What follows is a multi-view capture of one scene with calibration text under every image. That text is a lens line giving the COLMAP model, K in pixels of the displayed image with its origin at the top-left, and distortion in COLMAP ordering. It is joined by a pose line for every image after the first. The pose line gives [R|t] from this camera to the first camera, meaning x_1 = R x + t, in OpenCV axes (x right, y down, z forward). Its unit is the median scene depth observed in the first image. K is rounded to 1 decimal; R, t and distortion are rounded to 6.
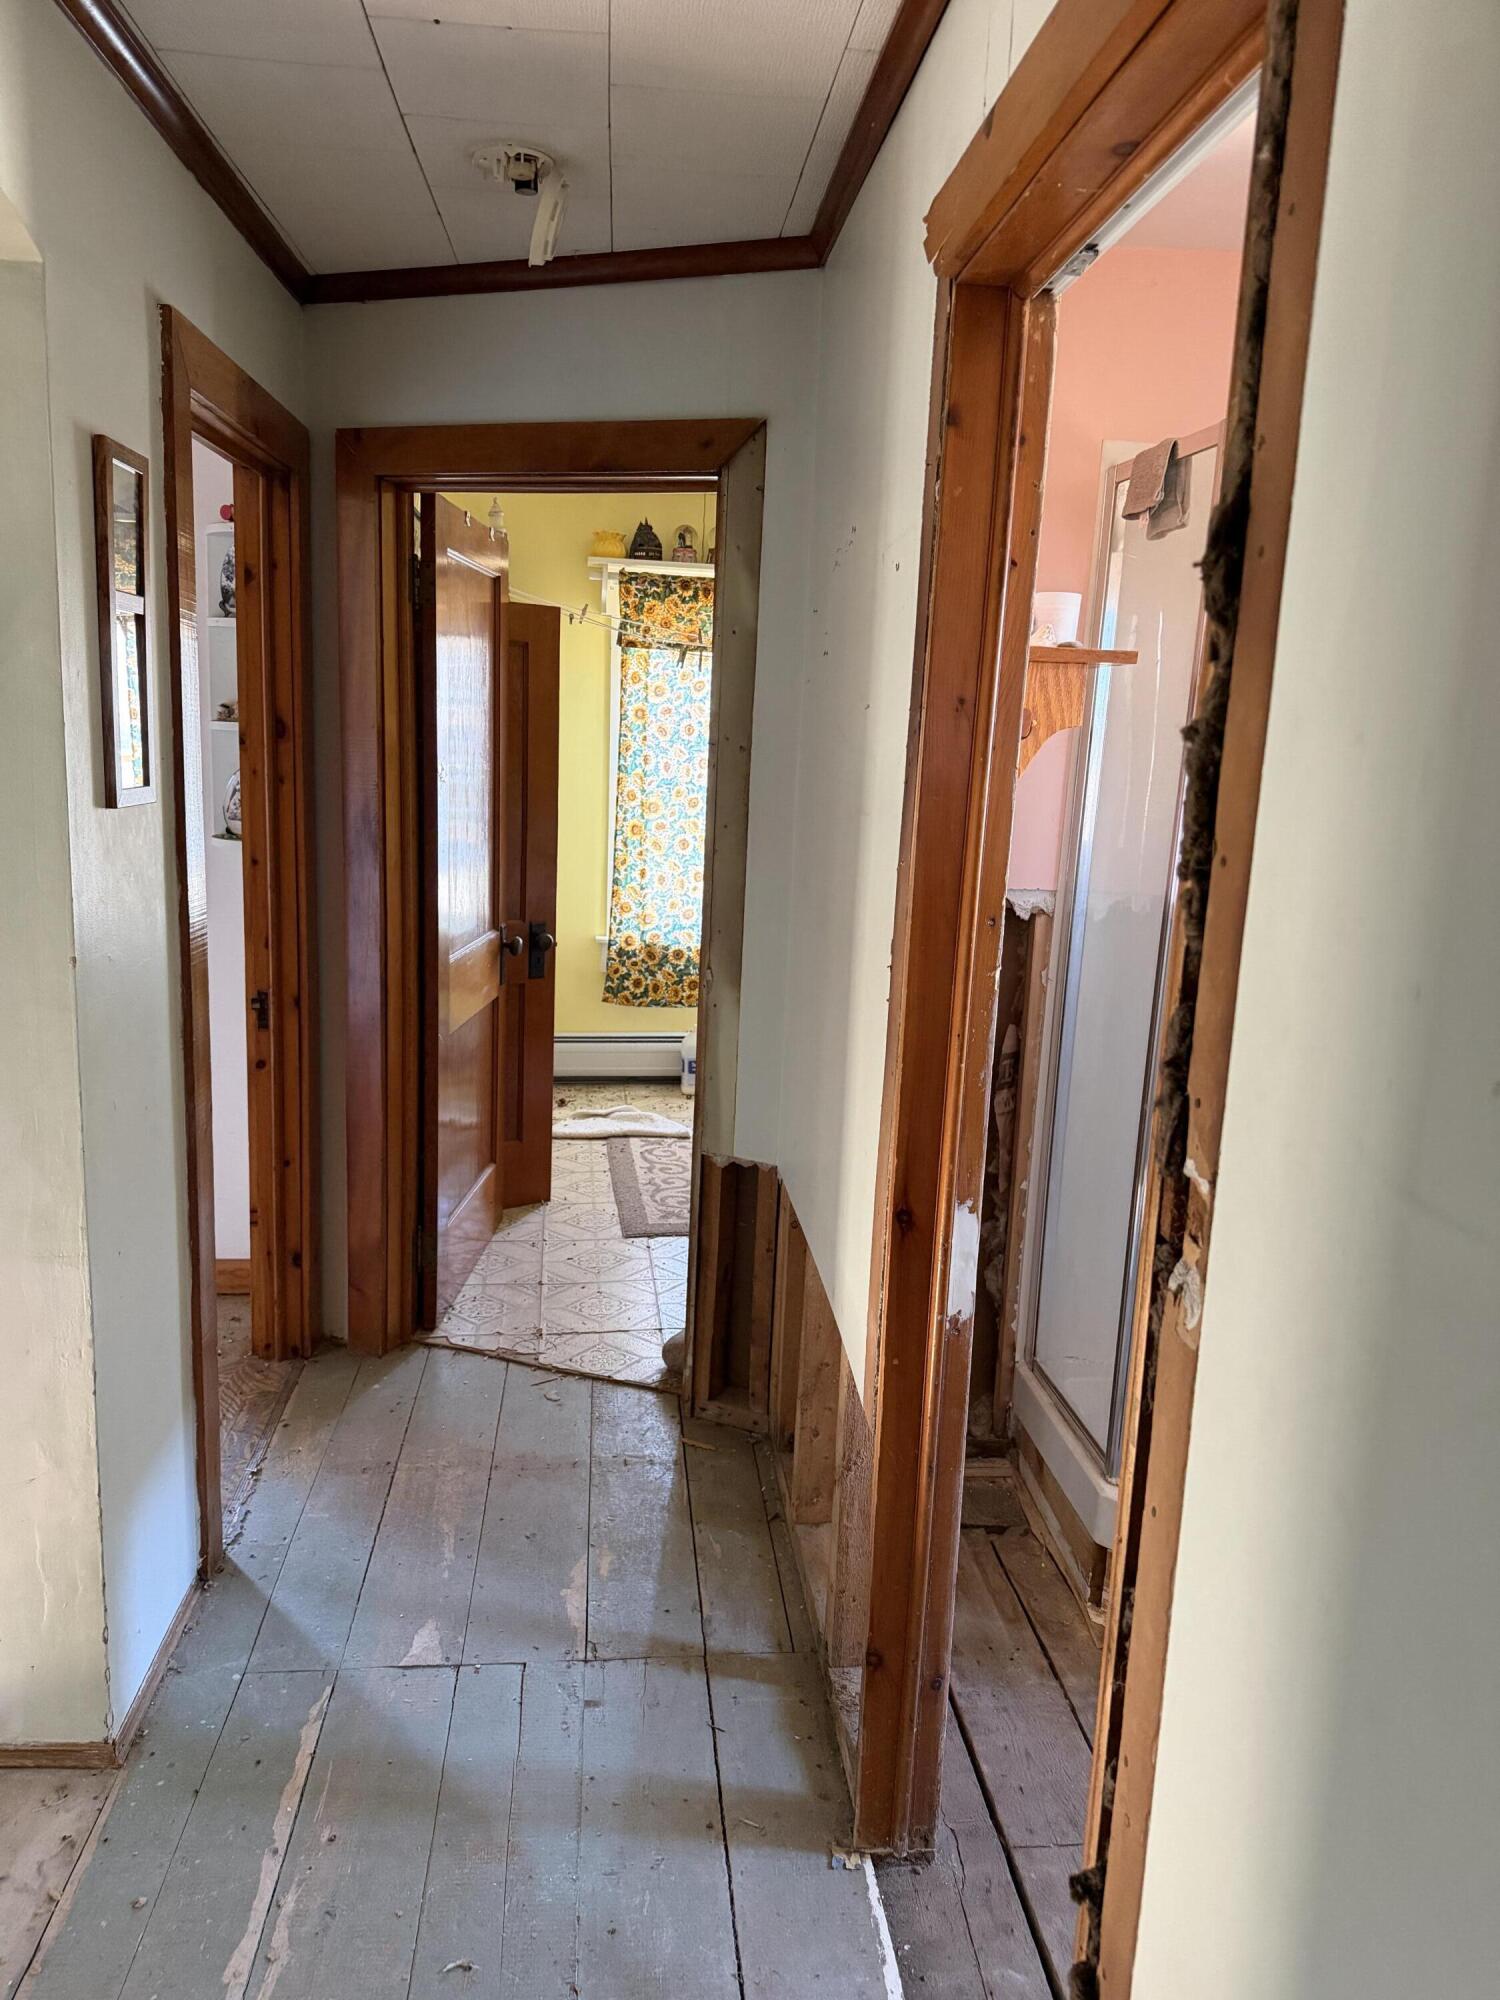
lens RADIAL K [[1430.0, 0, 754.0], [0, 1430.0, 999.0], [0, 0, 1]] dist [0.063396, -0.085392]
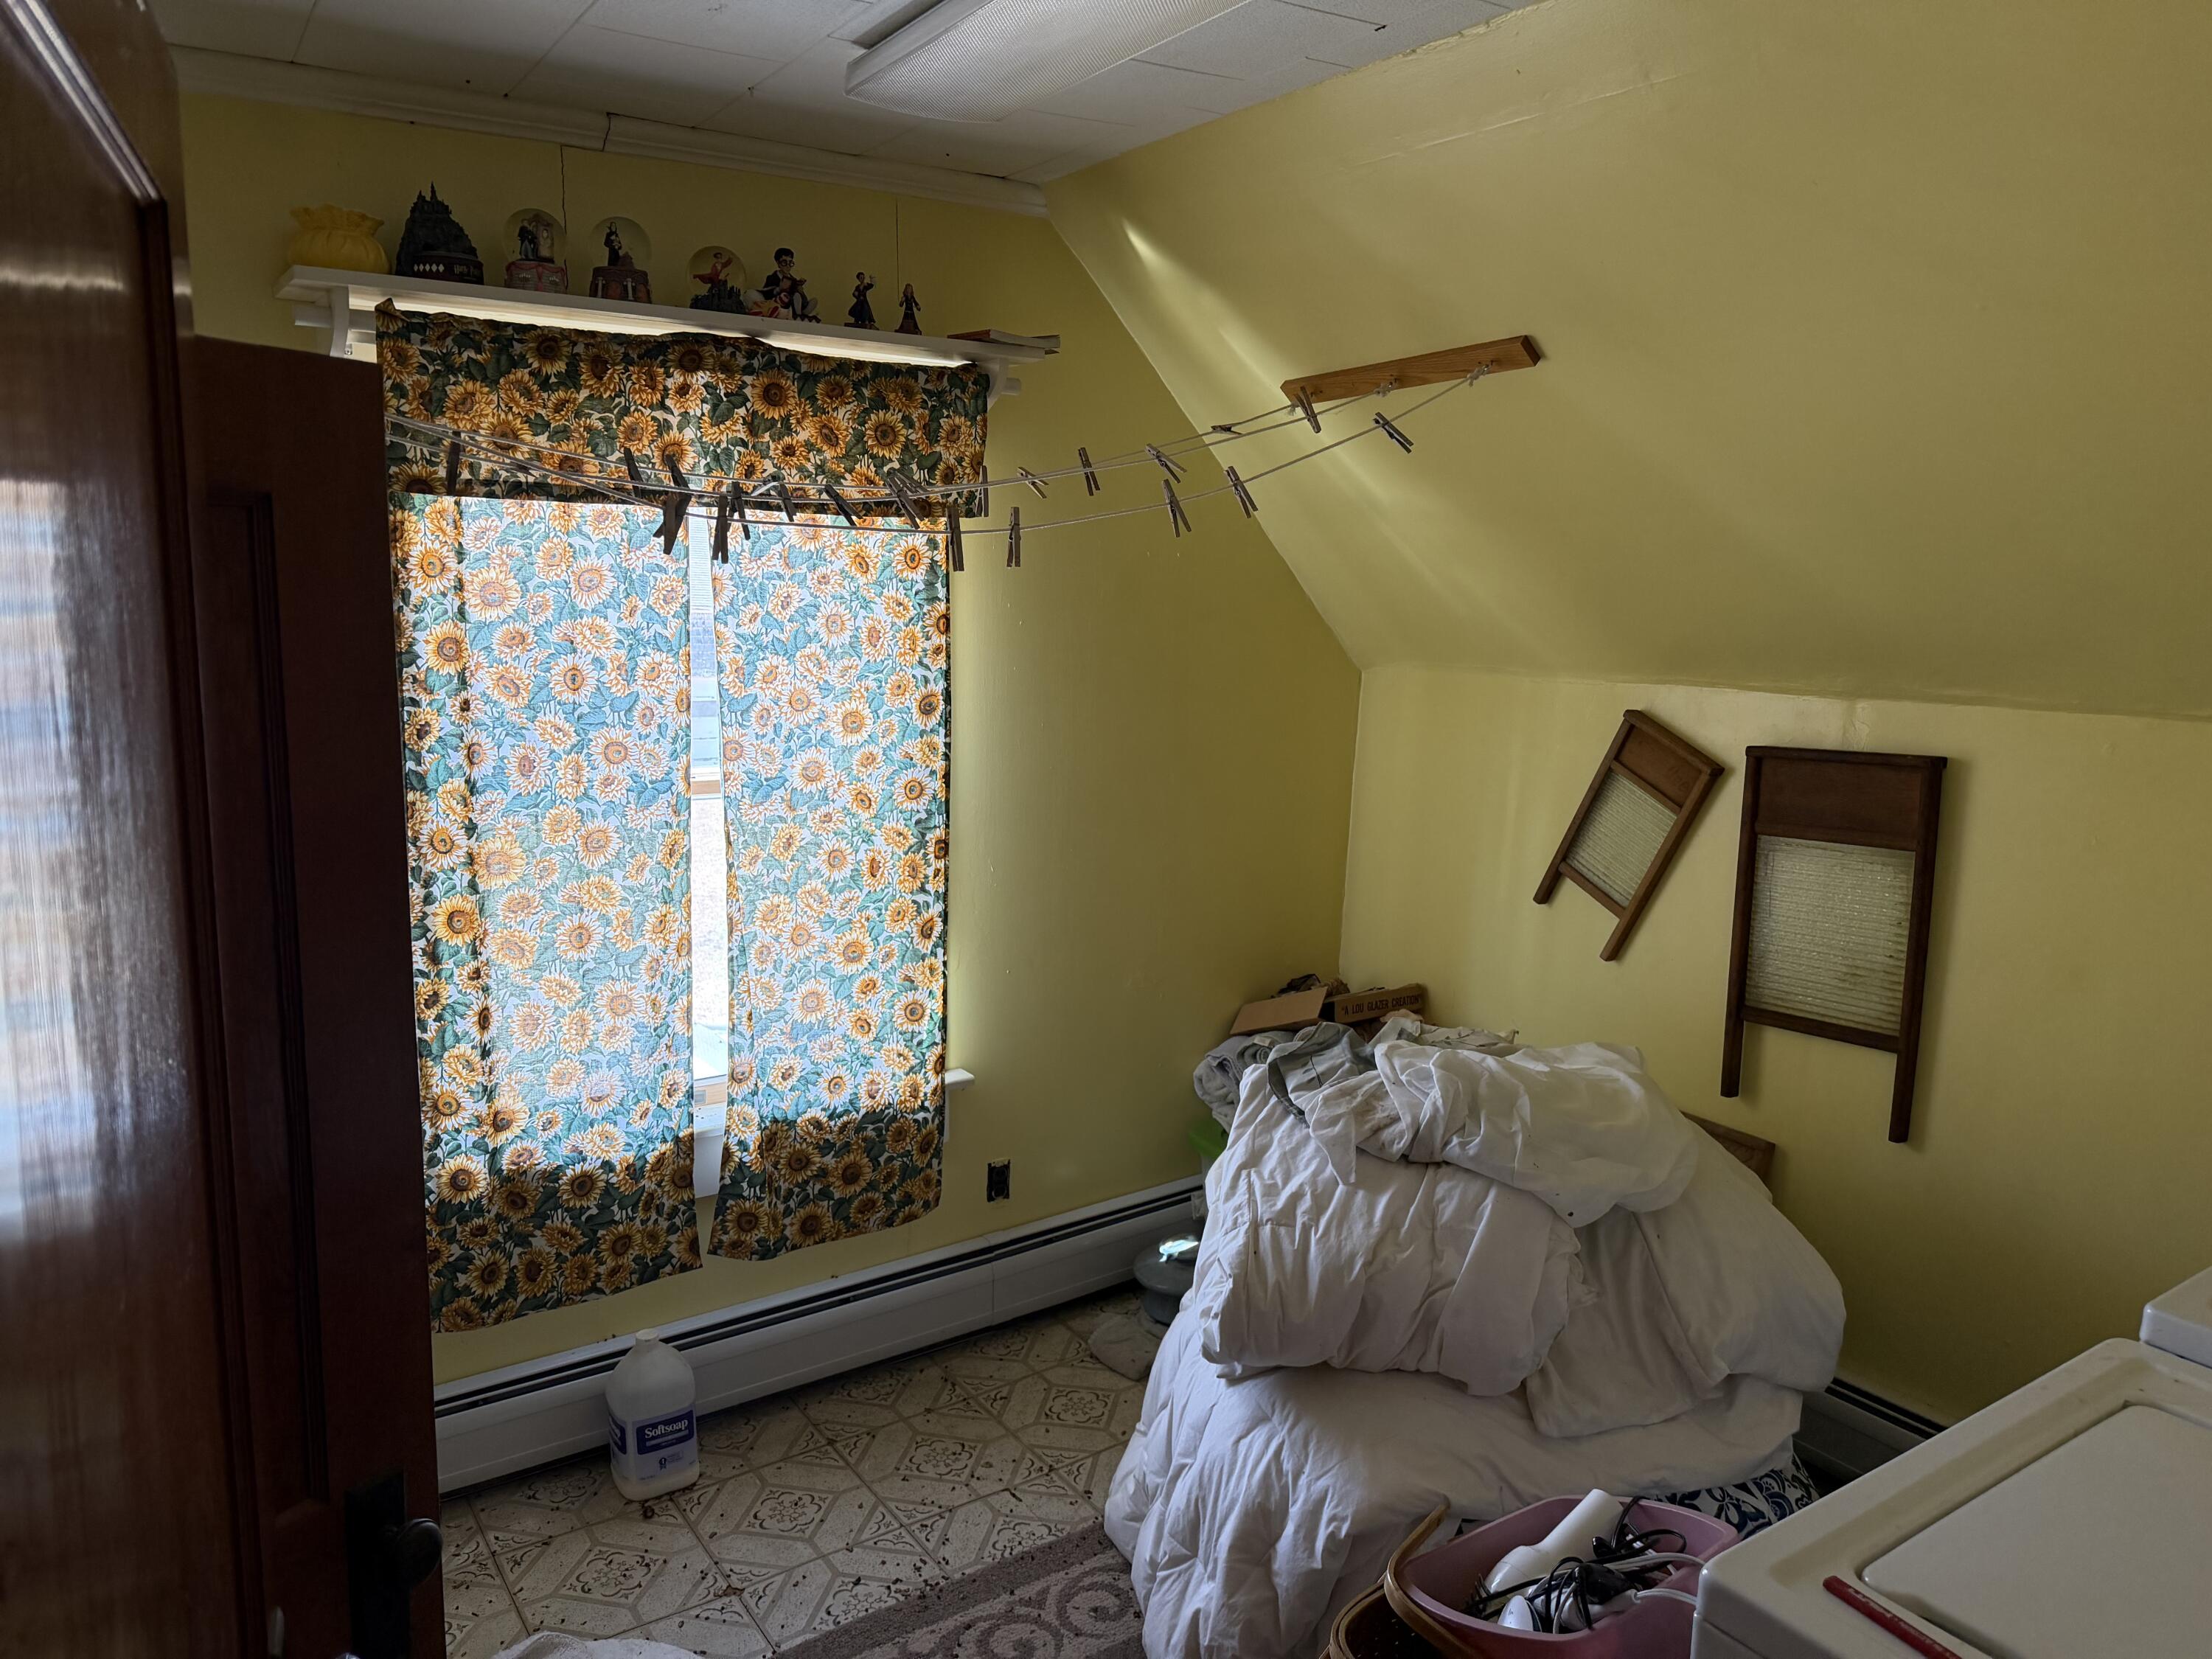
lens RADIAL K [[1581.6, 0, 1125.2], [0, 1581.6, 787.7], [0, 0, 1]] dist [0.063396, -0.085392]
pose [[0.893545, -0.091489, 0.439554, -0.110645], [0.112331, 0.993437, -0.021577, -0.125396], [-0.434695, 0.068656, 0.897957, 0.494259]]
